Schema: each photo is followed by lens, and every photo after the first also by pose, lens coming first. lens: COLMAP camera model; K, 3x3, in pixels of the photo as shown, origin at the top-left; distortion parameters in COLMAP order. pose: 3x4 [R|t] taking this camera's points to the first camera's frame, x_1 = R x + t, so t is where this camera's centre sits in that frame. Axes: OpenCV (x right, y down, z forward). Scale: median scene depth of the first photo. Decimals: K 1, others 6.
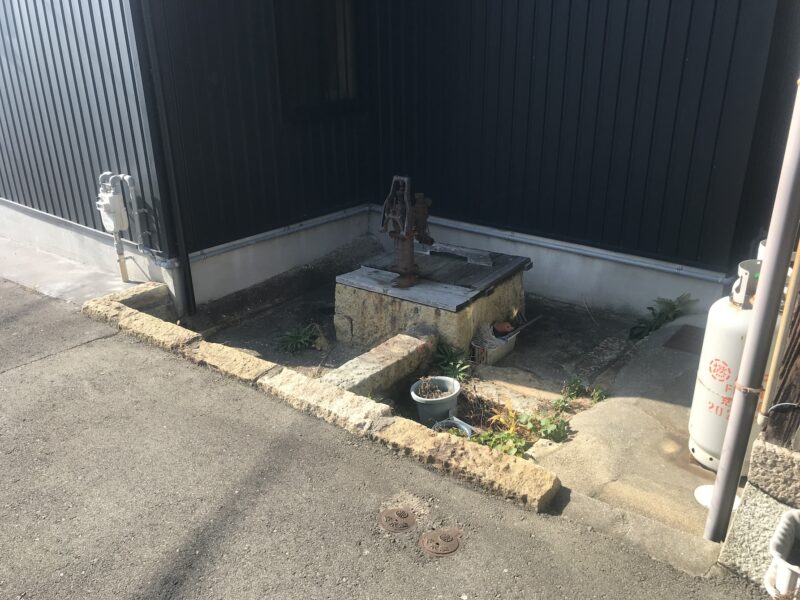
lens RADIAL K [[647.1, 0, 400.0], [0, 647.1, 300.0], [0, 0, 1]] dist [0.028961, -0.013039]
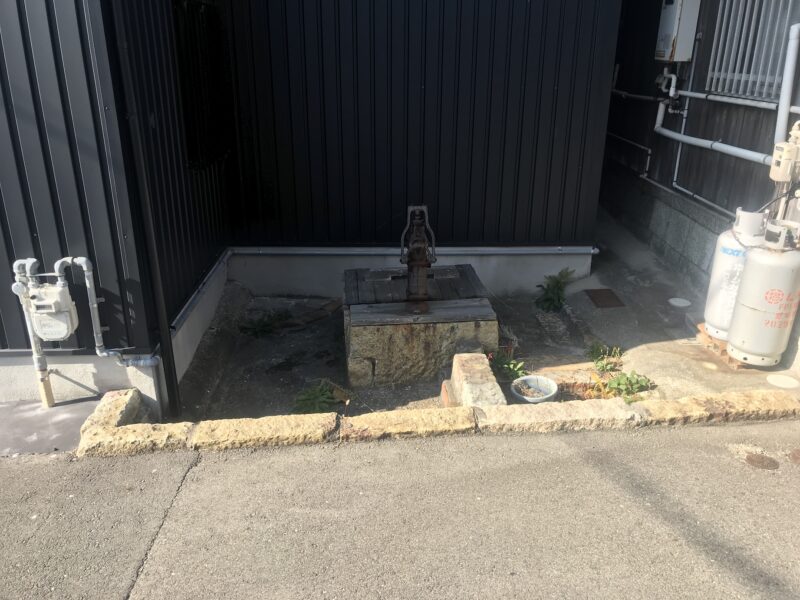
lens RADIAL K [[647.1, 0, 400.0], [0, 647.1, 300.0], [0, 0, 1]] dist [0.028961, -0.013039]
pose [[0.744523, -0.222612, 0.629388, -0.692337], [0.239200, 0.969126, 0.059820, -0.113968], [-0.623273, 0.106012, 0.774786, 0.237179]]
